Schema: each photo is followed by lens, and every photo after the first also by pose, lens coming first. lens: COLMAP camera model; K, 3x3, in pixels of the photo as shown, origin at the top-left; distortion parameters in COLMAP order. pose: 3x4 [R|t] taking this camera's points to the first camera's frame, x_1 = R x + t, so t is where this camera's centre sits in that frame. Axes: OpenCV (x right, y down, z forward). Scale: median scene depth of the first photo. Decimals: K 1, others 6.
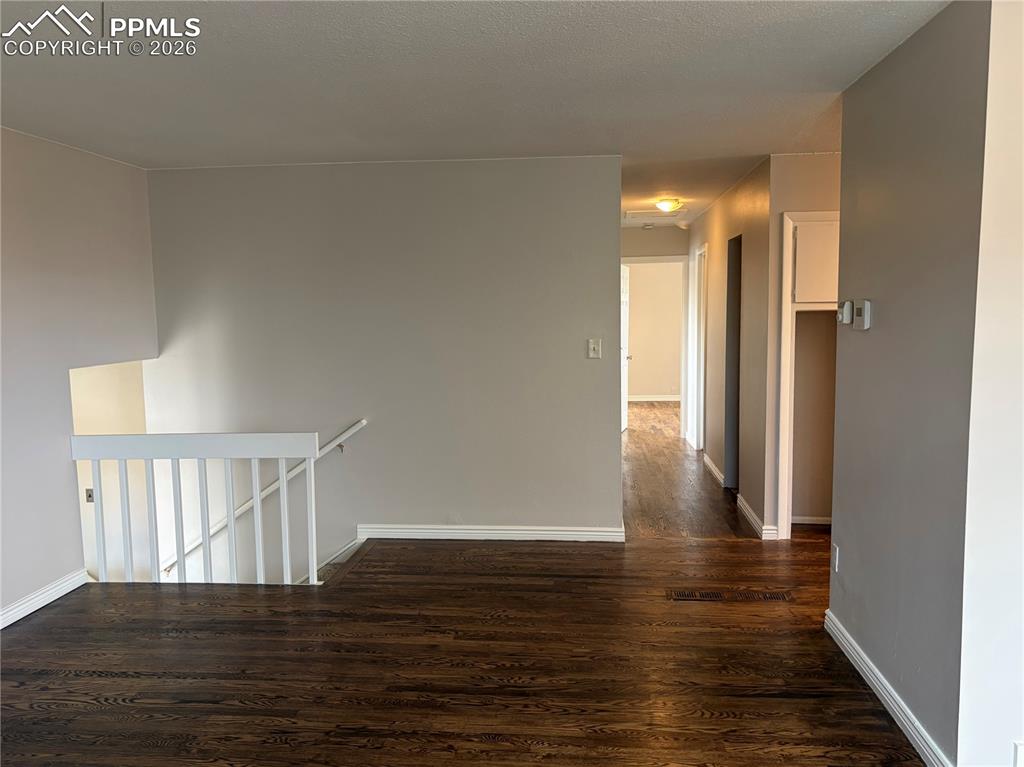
lens RADIAL K [[807.5, 0, 504.8], [0, 807.5, 384.6], [0, 0, 1]] dist [0.006980, -0.017642]
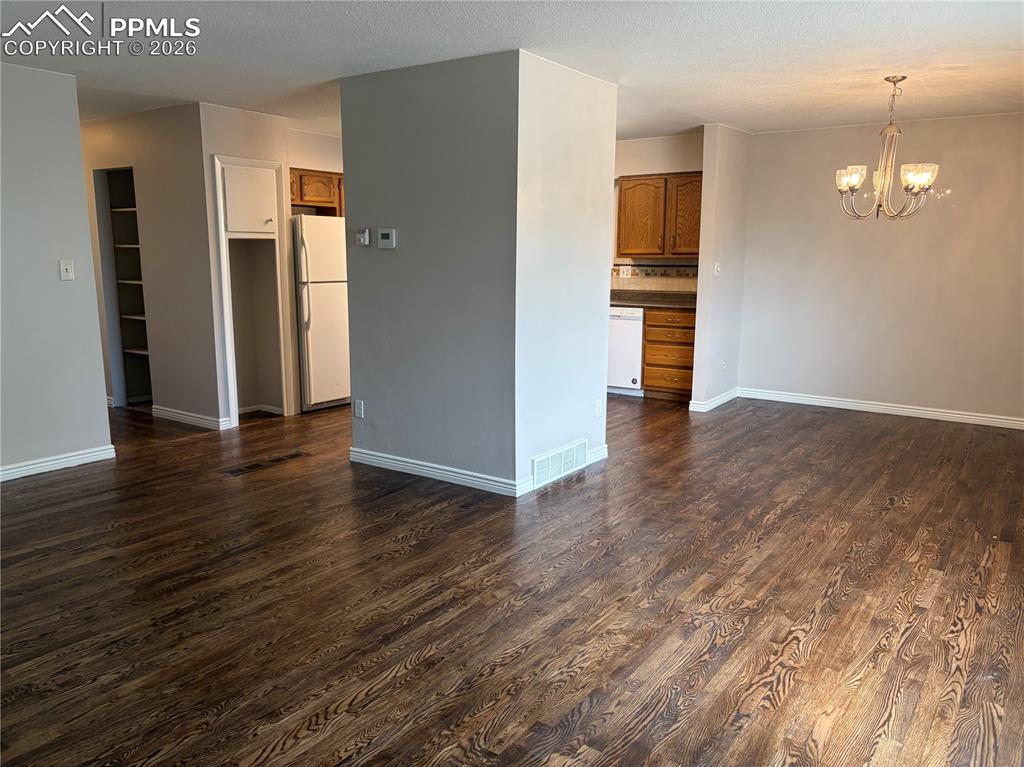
lens RADIAL K [[807.5, 0, 515.2], [0, 807.5, 371.1], [0, 0, 1]] dist [0.006980, -0.017642]
pose [[0.462380, -0.110997, 0.879707, -0.646332], [0.068441, 0.993642, 0.089400, 0.033760], [-0.884036, 0.018872, 0.467037, 0.072299]]
